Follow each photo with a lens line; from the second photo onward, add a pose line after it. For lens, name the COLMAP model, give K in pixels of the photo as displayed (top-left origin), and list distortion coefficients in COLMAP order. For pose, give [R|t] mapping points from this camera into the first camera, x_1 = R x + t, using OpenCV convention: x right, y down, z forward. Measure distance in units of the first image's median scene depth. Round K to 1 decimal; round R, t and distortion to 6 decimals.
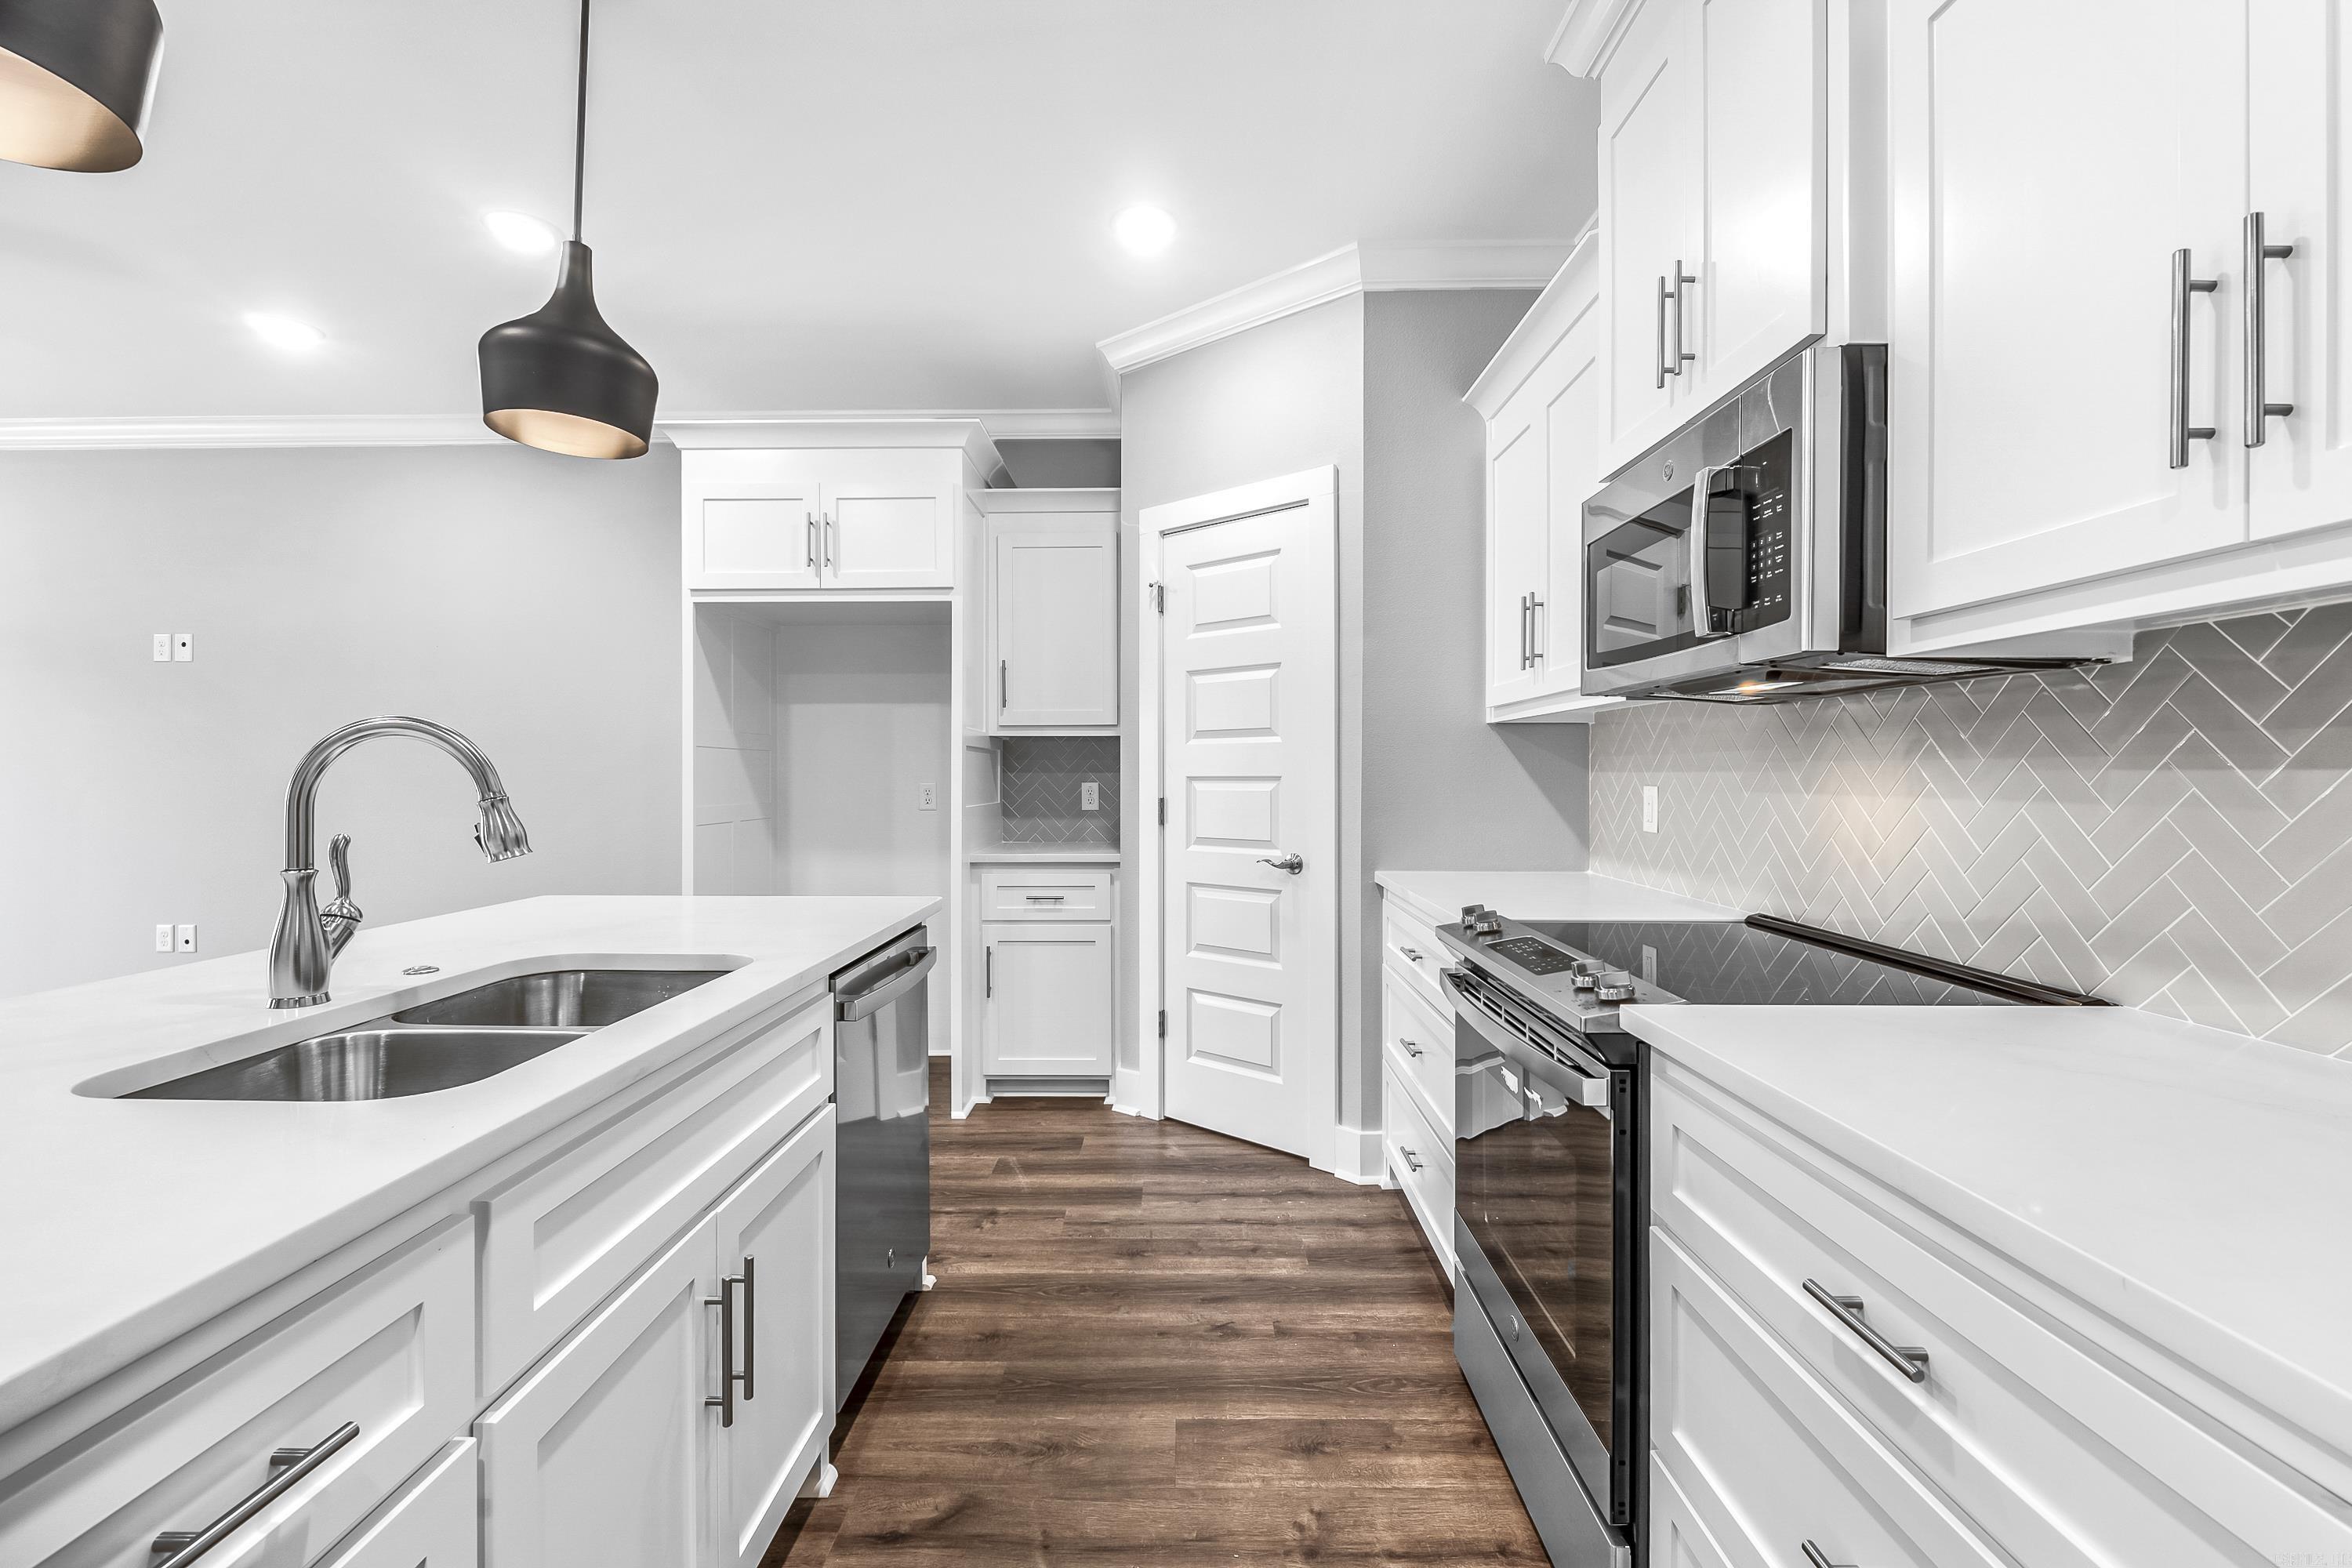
lens RADIAL K [[1005.1, 0, 1185.0], [0, 1005.1, 775.4], [0, 0, 1]] dist [-0.002360, -0.000267]
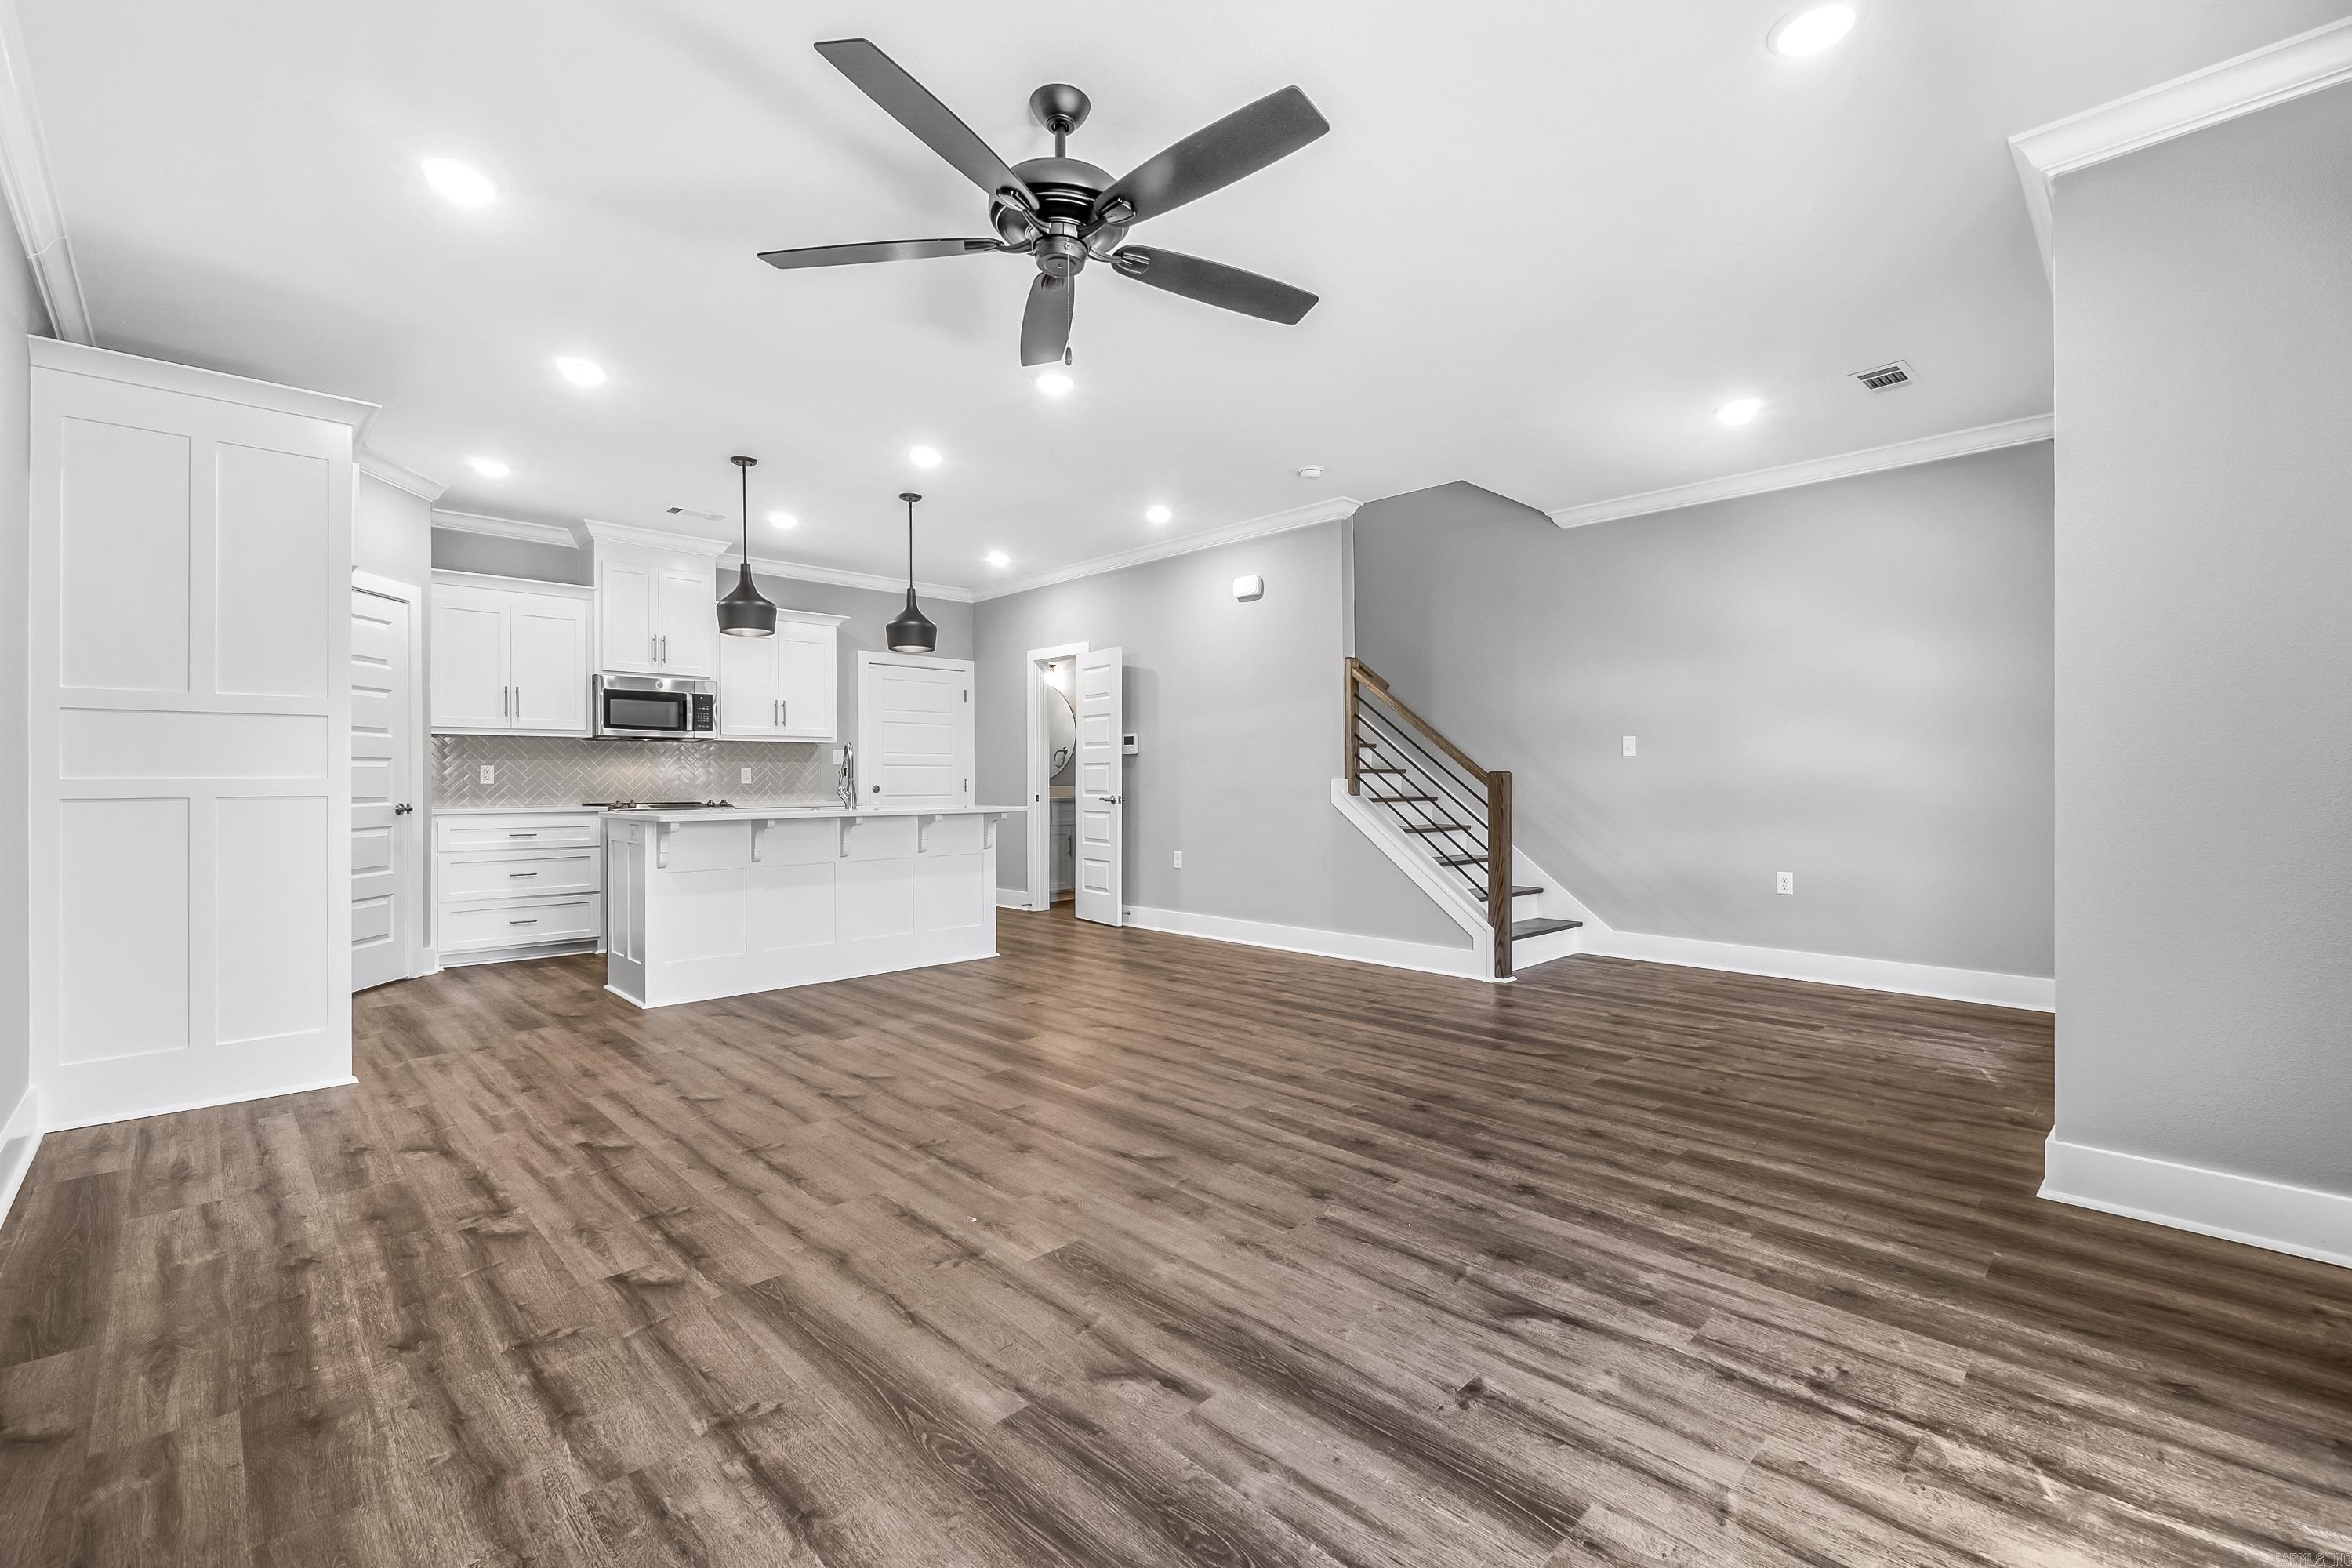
lens RADIAL K [[1005.1, 0, 1161.4], [0, 1005.1, 773.3], [0, 0, 1]] dist [-0.002360, -0.000267]
pose [[-0.704594, 0.007859, 0.709567, -2.125602], [0.006074, 0.999969, -0.005044, 0.046040], [-0.709584, 0.000756, -0.704620, 1.361951]]
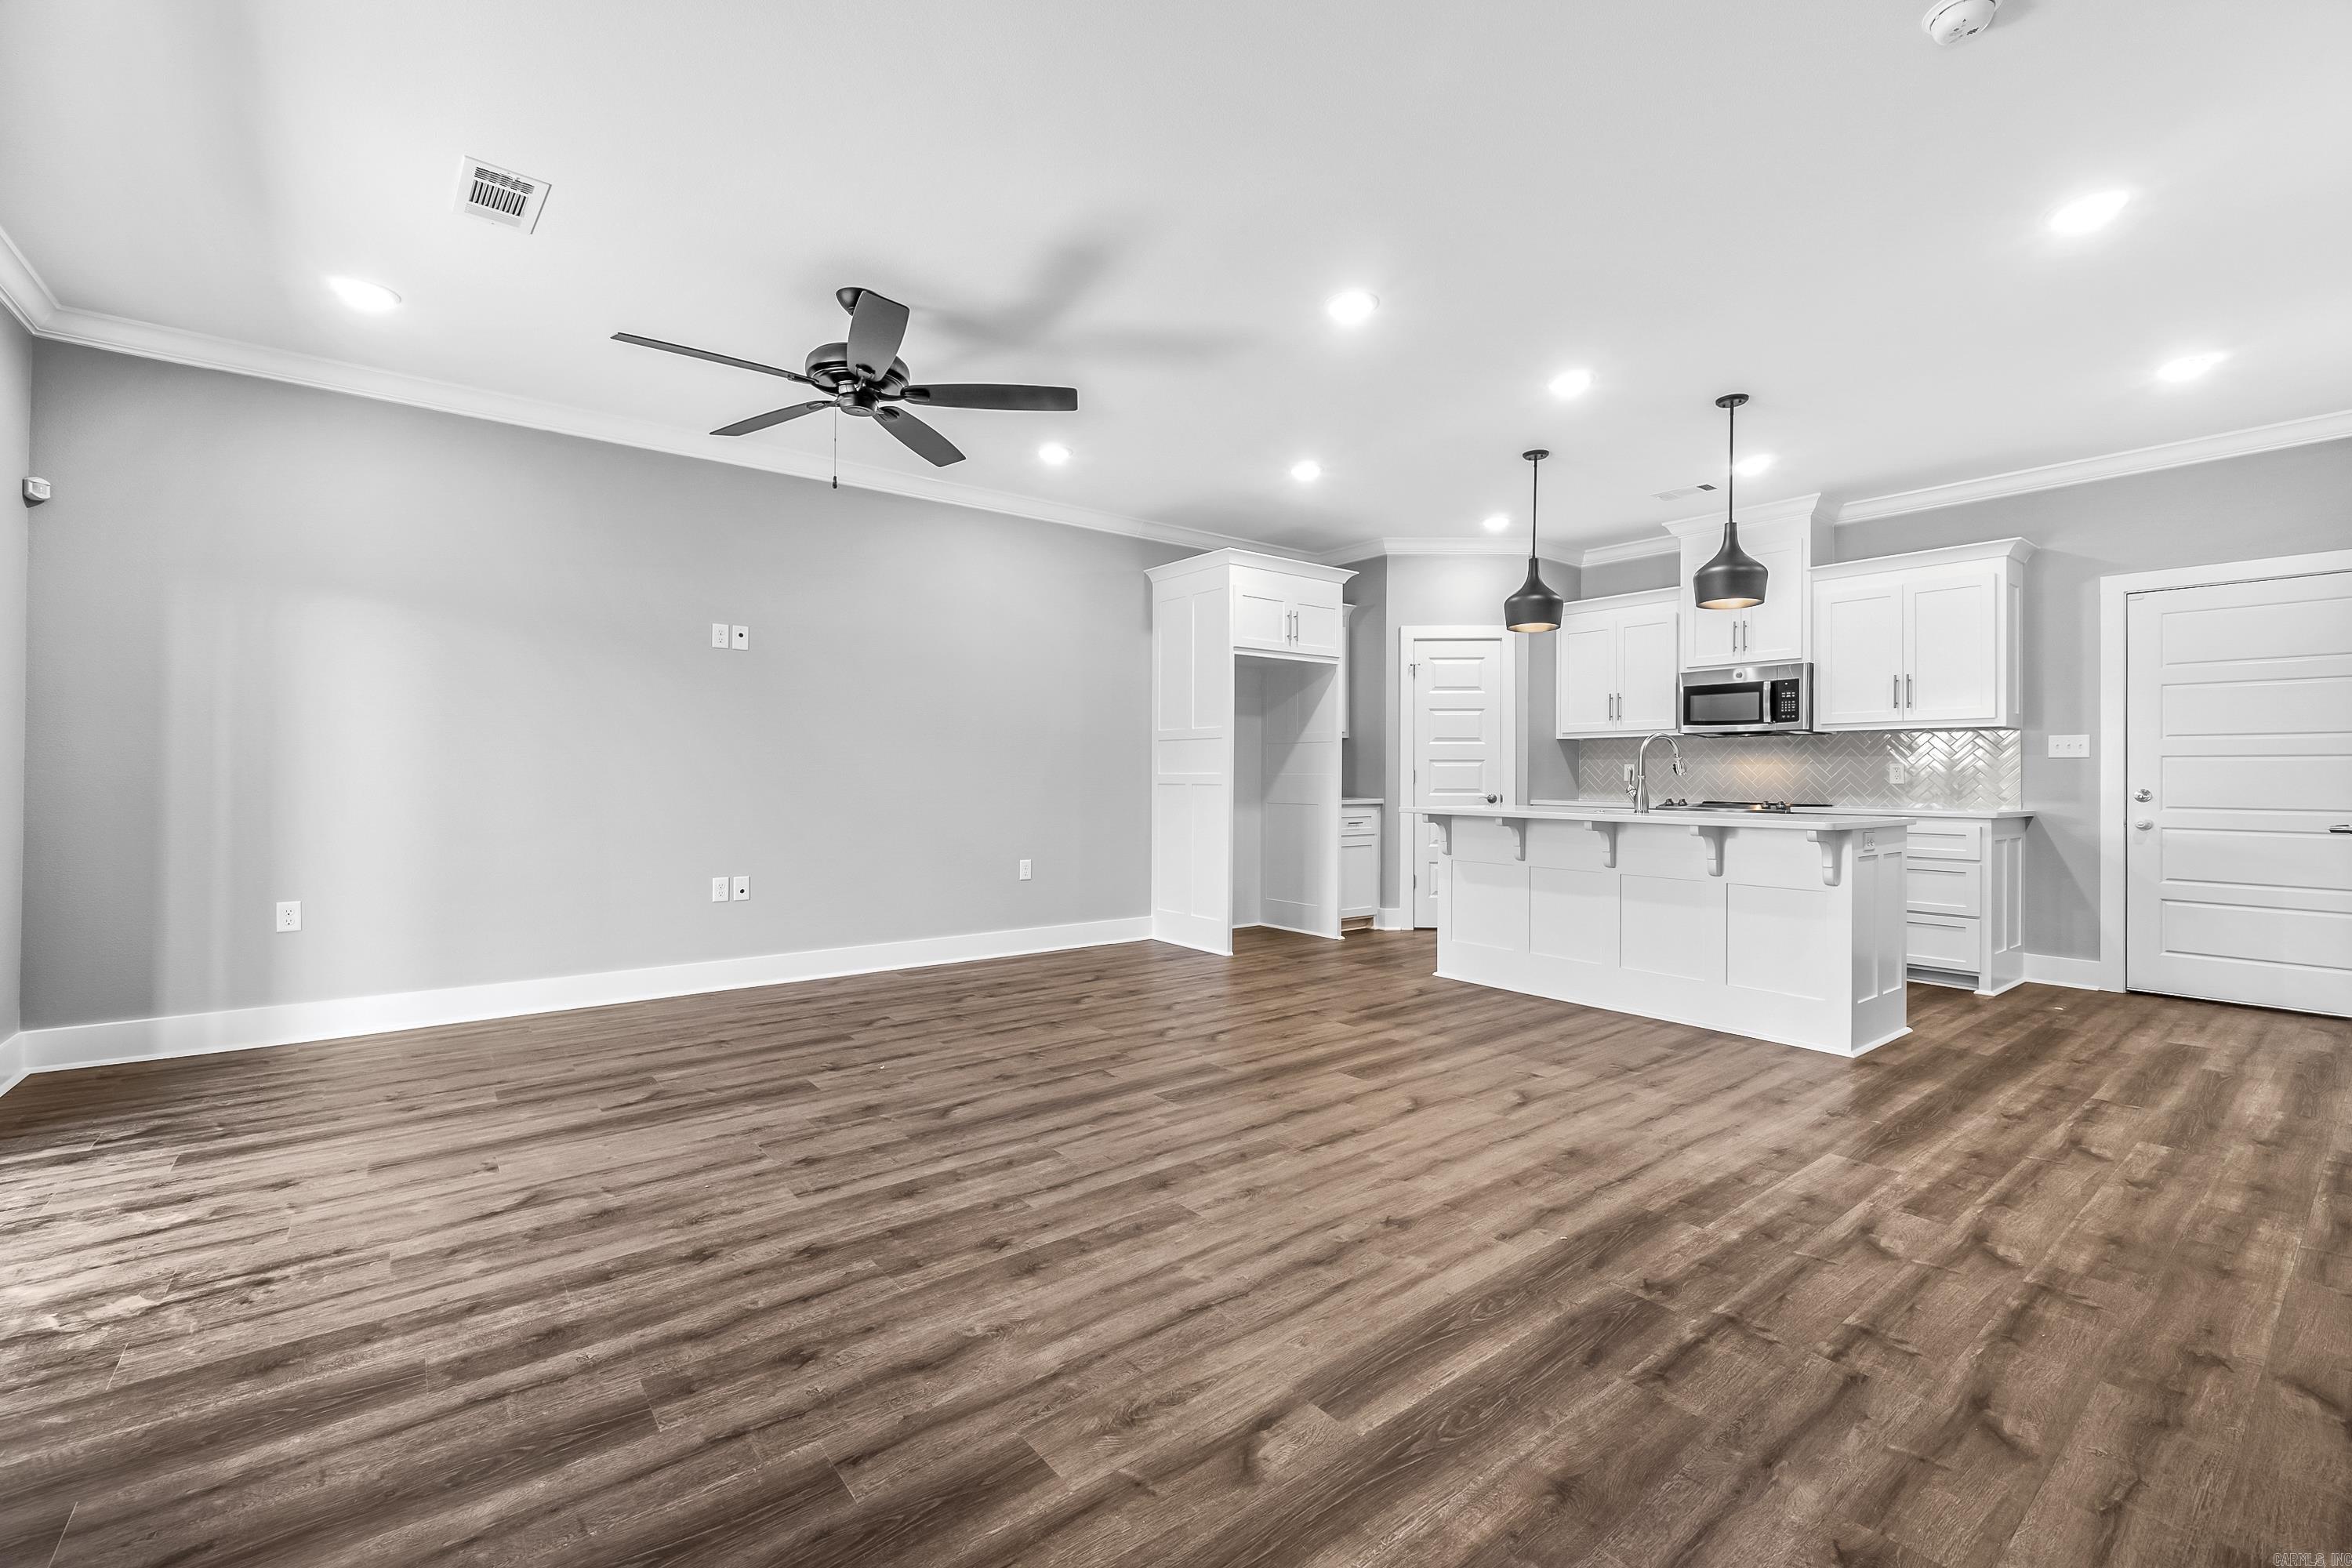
lens RADIAL K [[1005.1, 0, 1206.2], [0, 1005.1, 771.0], [0, 0, 1]] dist [-0.002360, -0.000267]
pose [[0.772891, 0.008343, 0.634484, -1.907612], [-0.004629, 0.999961, -0.007509, 0.048277], [-0.634522, 0.002867, 0.772900, -0.343709]]
